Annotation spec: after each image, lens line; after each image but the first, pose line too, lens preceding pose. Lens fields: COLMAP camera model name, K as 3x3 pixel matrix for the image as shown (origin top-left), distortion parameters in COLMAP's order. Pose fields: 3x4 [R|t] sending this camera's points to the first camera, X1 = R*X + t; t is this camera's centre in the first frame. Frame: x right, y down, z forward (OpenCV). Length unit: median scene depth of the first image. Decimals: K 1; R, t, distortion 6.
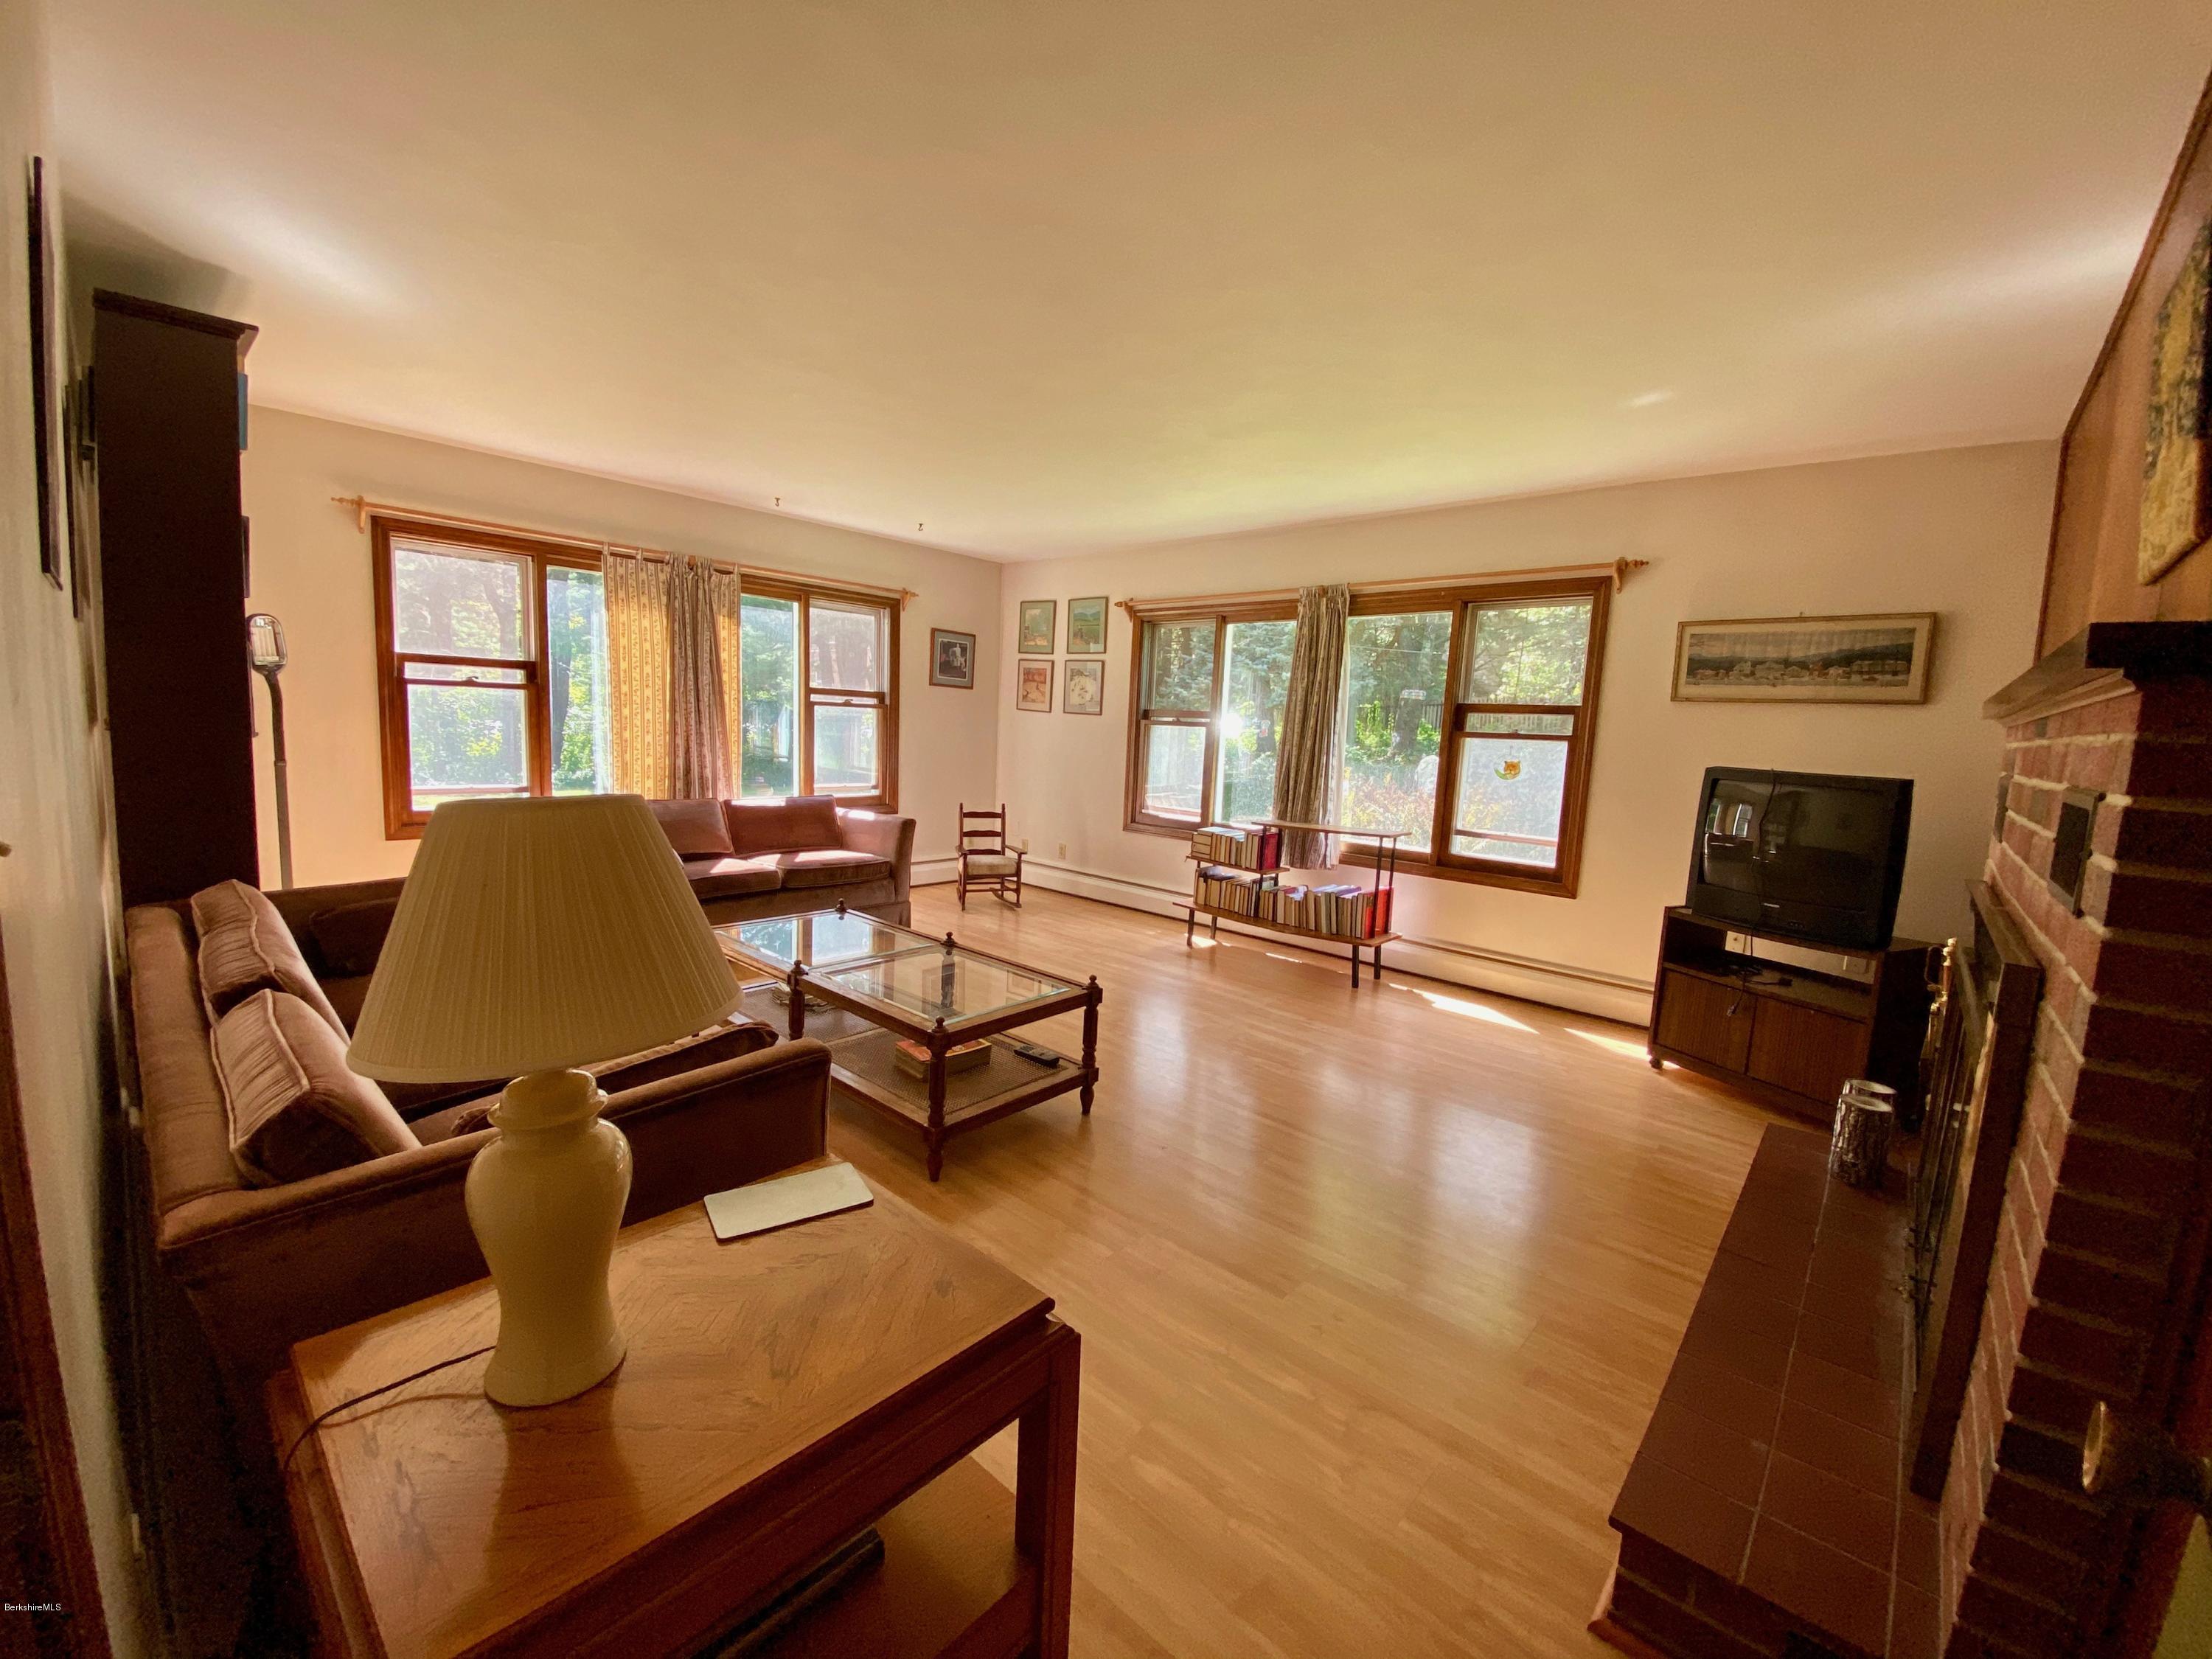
lens RADIAL K [[894.9, 0, 1110.6], [0, 894.9, 828.2], [0, 0, 1]] dist [0.003933, -0.000067]
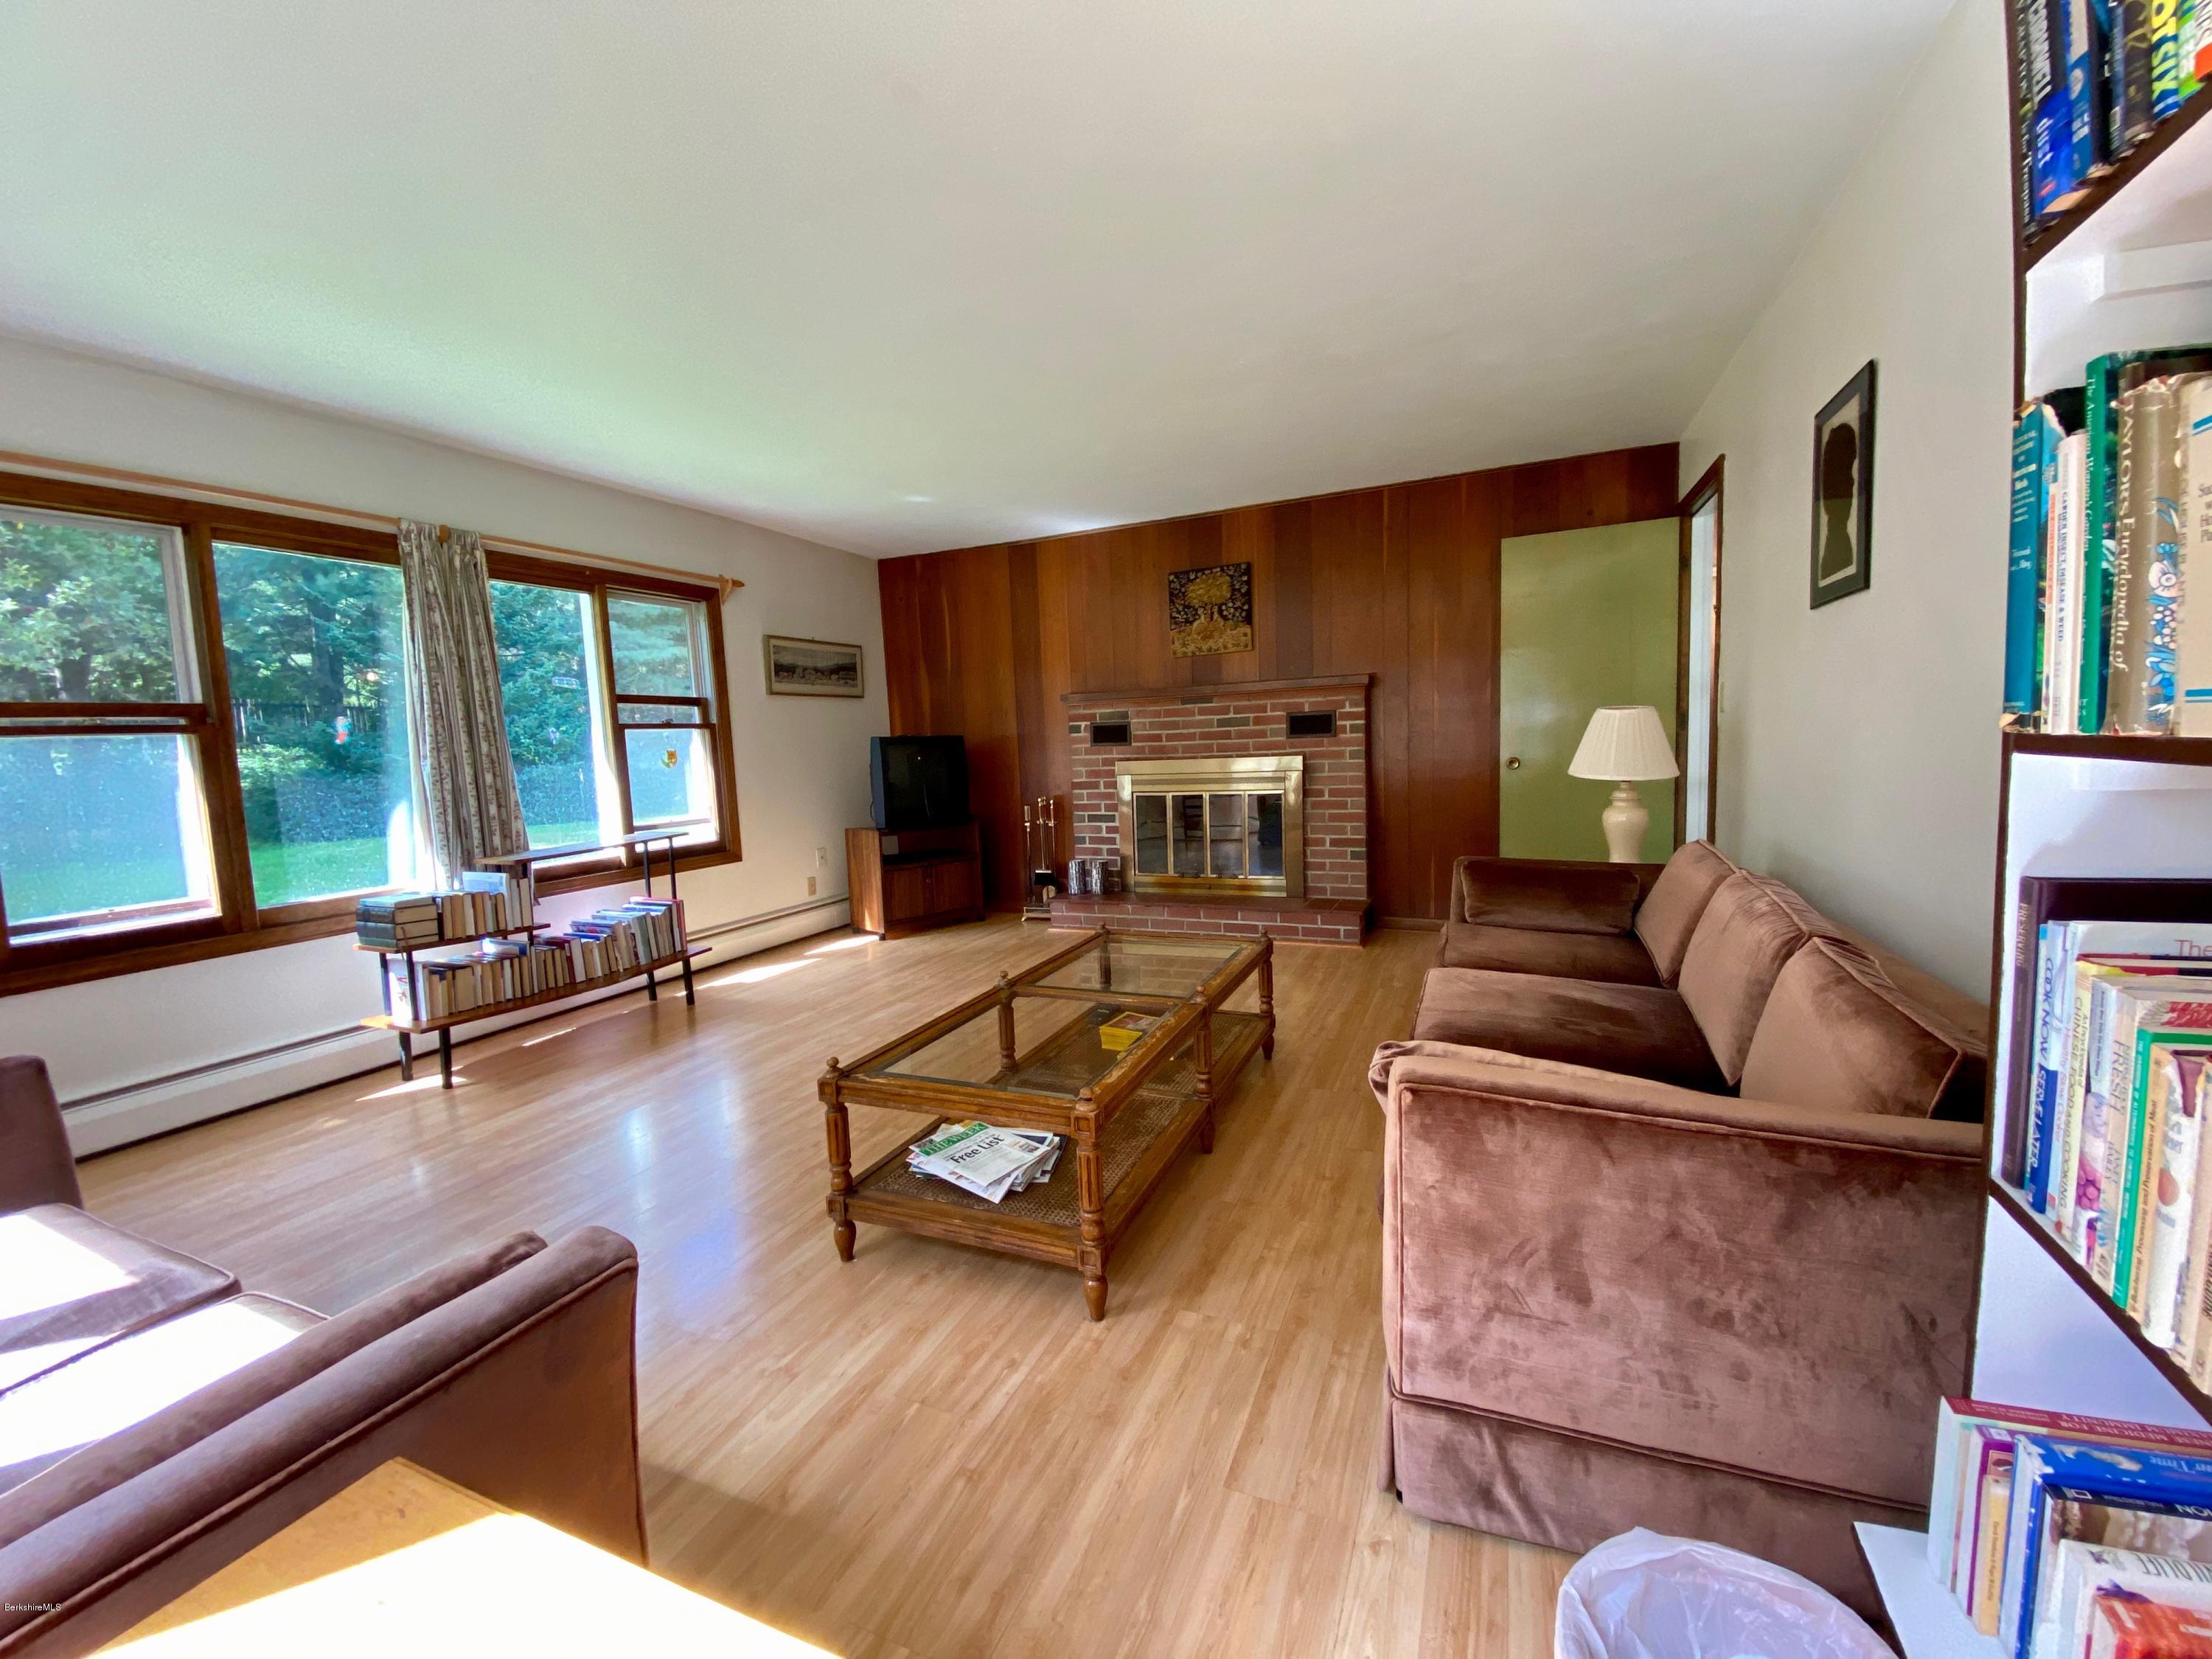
lens RADIAL K [[894.9, 0, 1110.6], [0, 894.9, 828.2], [0, 0, 1]] dist [0.003933, -0.000067]
pose [[-0.307832, -0.153569, 0.938965, -0.781233], [0.099251, 0.976321, 0.192217, -0.150658], [-0.946250, 0.152364, -0.285301, 0.914684]]
